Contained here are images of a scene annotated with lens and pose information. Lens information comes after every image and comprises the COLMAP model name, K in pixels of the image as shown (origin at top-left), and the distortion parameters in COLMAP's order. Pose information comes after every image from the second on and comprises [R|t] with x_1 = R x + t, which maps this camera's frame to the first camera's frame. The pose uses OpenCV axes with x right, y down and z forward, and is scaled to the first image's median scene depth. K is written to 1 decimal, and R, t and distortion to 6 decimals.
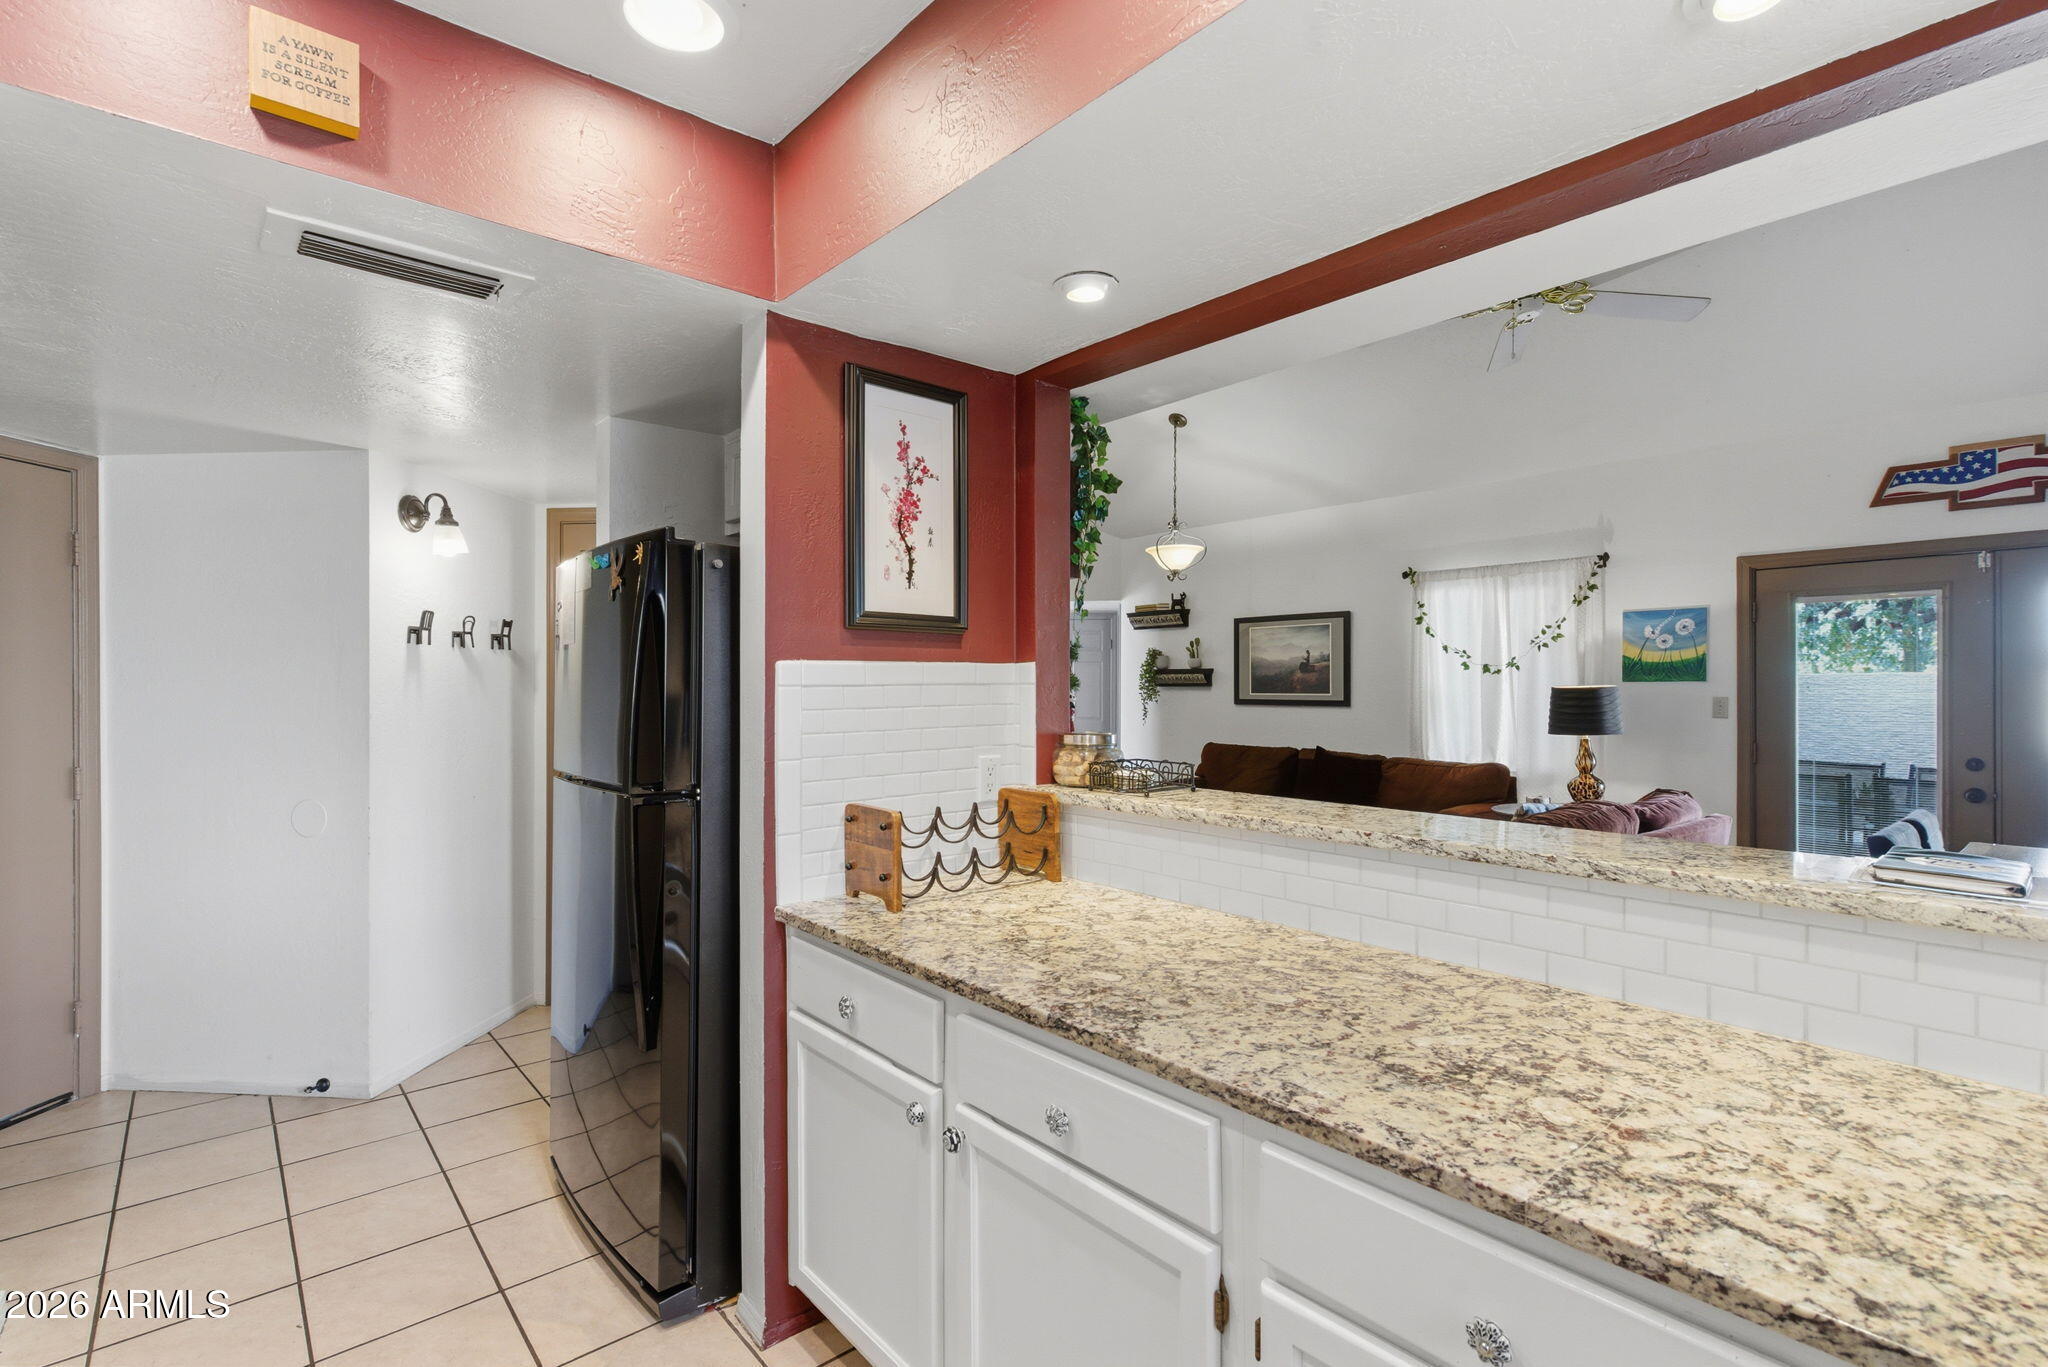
lens RADIAL K [[942.8, 0, 1025.9], [0, 942.8, 681.8], [0, 0, 1]] dist [0.010806, -0.005723]
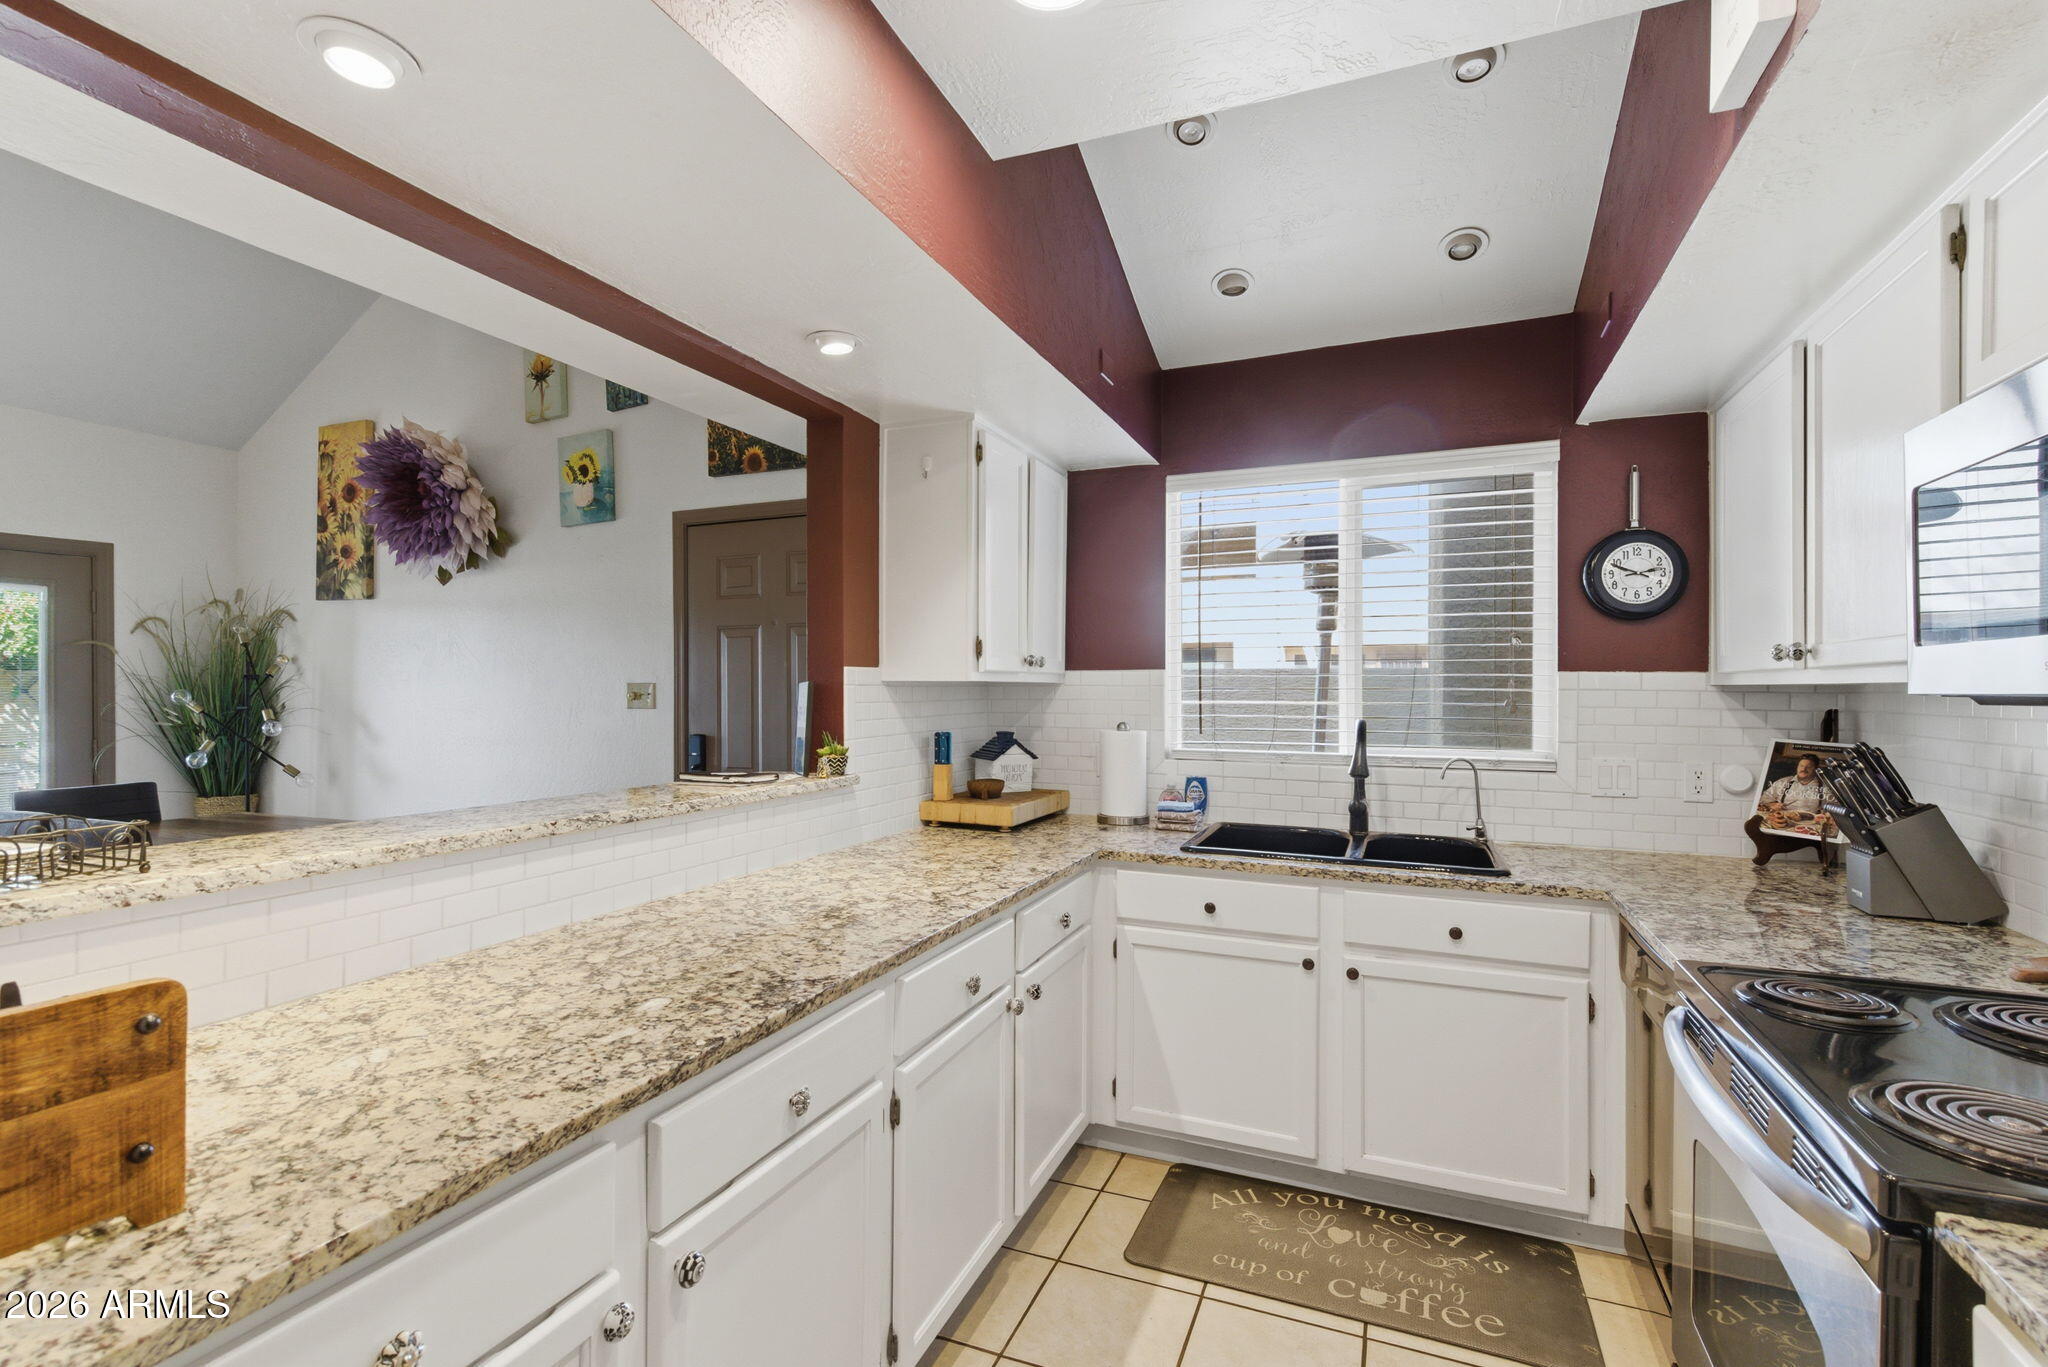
lens RADIAL K [[942.8, 0, 1022.5], [0, 942.8, 689.0], [0, 0, 1]] dist [0.010806, -0.005723]
pose [[-0.438197, -0.006942, 0.898852, -0.909119], [-0.008235, 0.999959, 0.003709, 0.004807], [-0.898841, -0.005776, -0.438236, 1.119447]]
